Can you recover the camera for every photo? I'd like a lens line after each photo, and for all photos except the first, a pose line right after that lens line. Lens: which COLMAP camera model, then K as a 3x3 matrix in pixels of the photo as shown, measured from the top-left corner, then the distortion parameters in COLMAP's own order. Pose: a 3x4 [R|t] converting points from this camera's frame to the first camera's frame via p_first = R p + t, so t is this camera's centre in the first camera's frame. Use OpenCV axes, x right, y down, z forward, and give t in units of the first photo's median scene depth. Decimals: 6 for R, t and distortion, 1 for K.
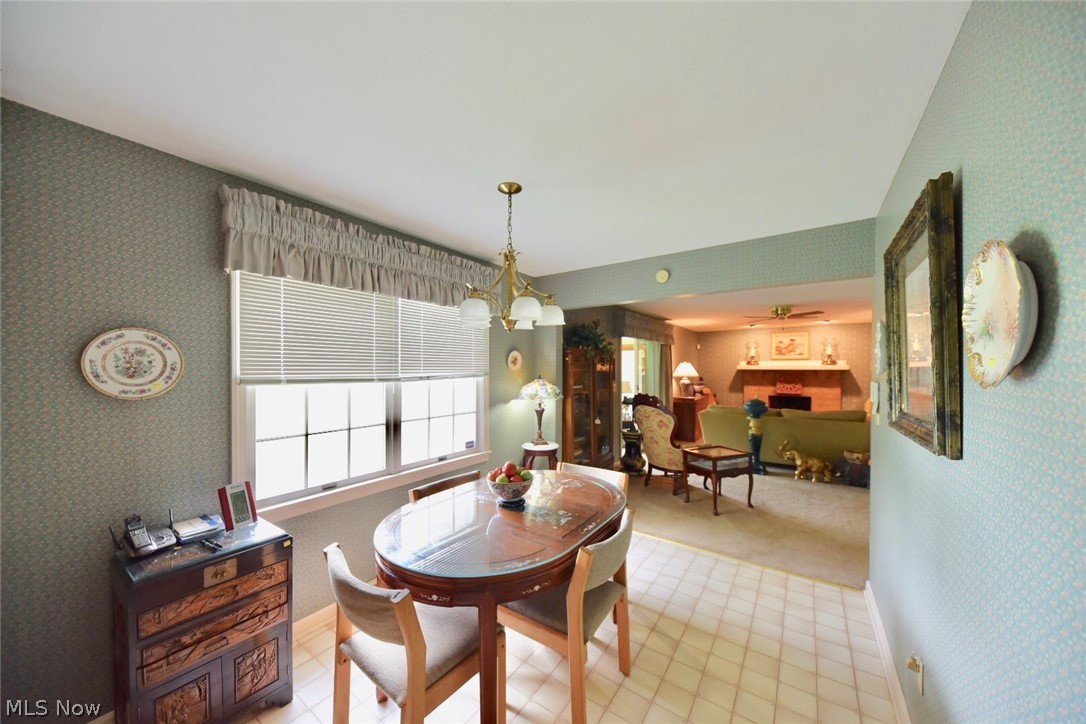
lens RADIAL K [[371.7, 0, 541.0], [0, 371.7, 367.6], [0, 0, 1]] dist [0.001396, 0.000005]
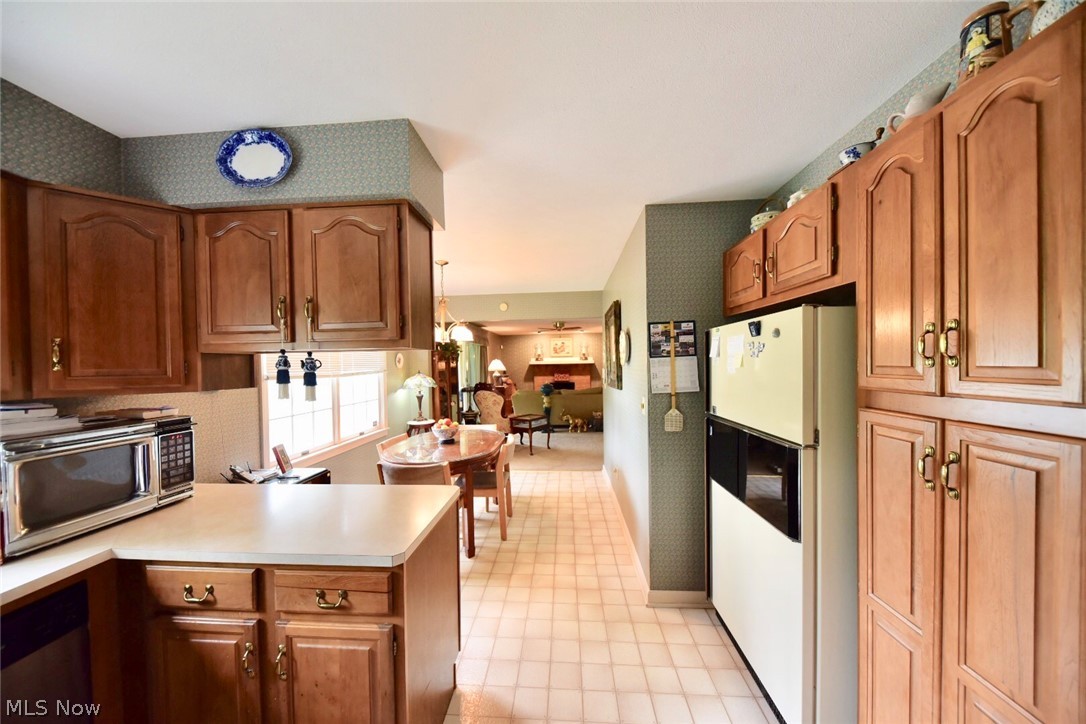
lens RADIAL K [[371.7, 0, 541.0], [0, 371.7, 367.6], [0, 0, 1]] dist [0.001396, 0.000005]
pose [[0.852613, -0.021816, 0.522087, -0.277786], [0.017673, 0.999760, 0.012915, -0.000658], [-0.522243, -0.001784, 0.852795, -0.333147]]
